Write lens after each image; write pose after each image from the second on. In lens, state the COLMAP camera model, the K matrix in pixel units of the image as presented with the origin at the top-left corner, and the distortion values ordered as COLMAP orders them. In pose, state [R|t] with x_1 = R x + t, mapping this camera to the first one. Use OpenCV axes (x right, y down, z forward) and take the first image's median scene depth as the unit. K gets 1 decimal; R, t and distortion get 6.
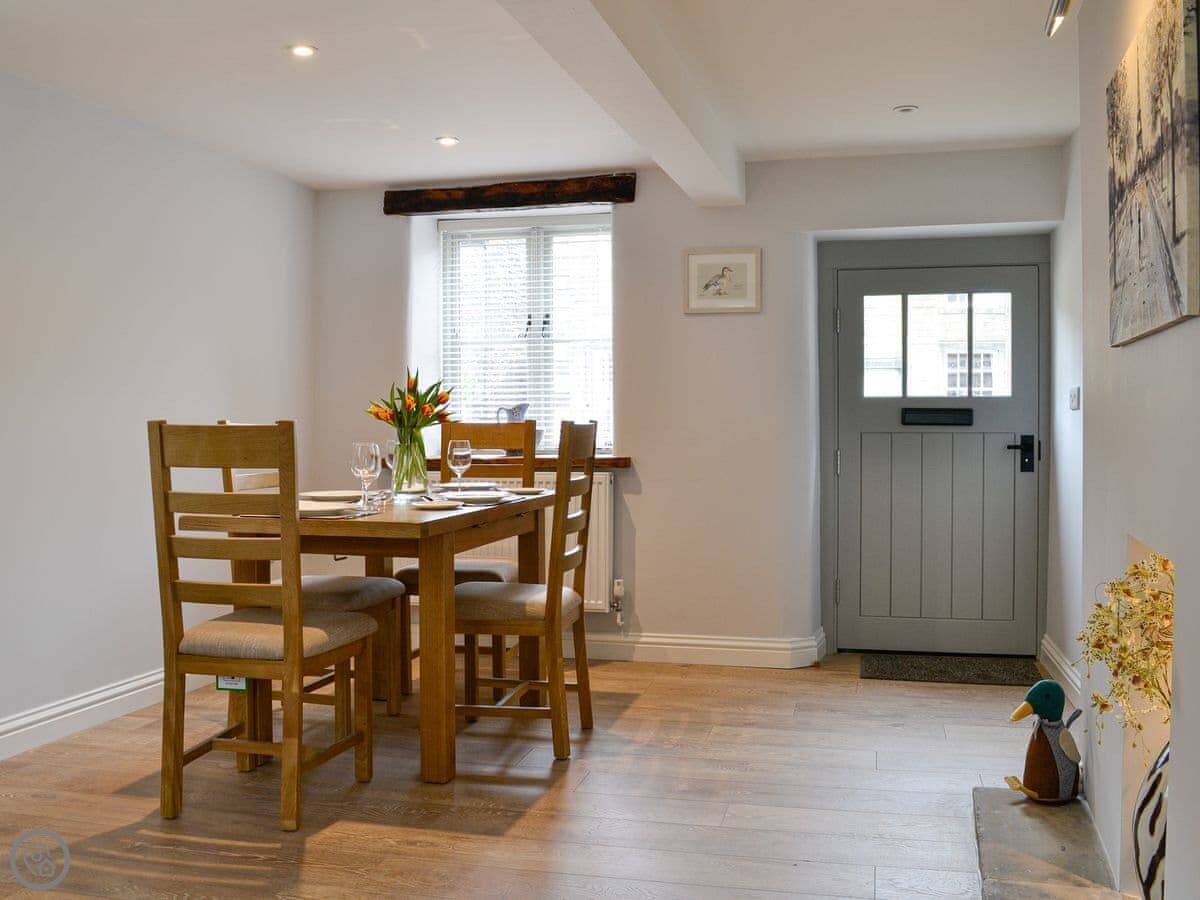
lens RADIAL K [[1173.1, 0, 600.0], [0, 1173.1, 450.0], [0, 0, 1]] dist [-0.122748, 0.022112]
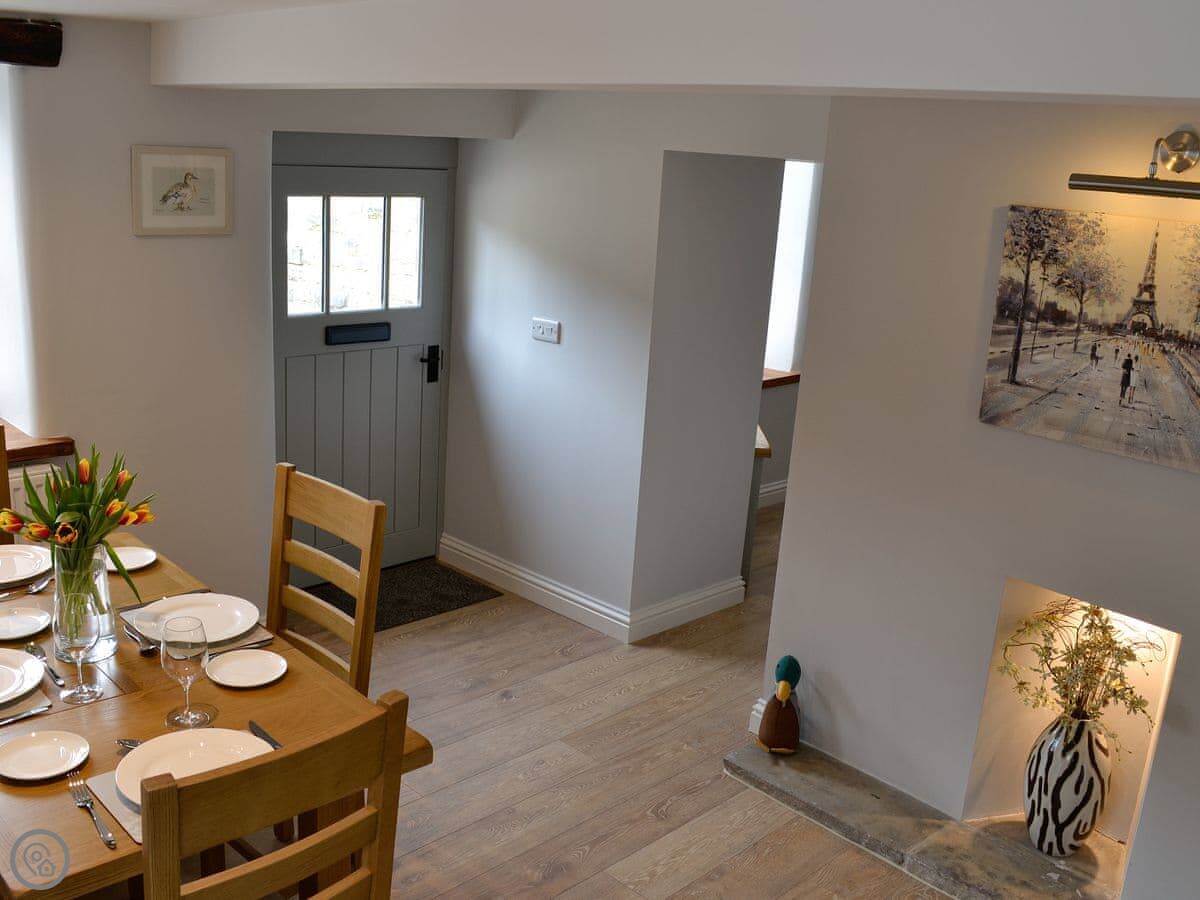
lens RADIAL K [[1173.1, 0, 600.0], [0, 1173.1, 450.0], [0, 0, 1]] dist [-0.122748, 0.022112]
pose [[0.491589, -0.191231, 0.849571, -0.417485], [-0.054563, 0.966910, 0.249215, -0.180263], [-0.869116, -0.168866, 0.464888, 0.392836]]
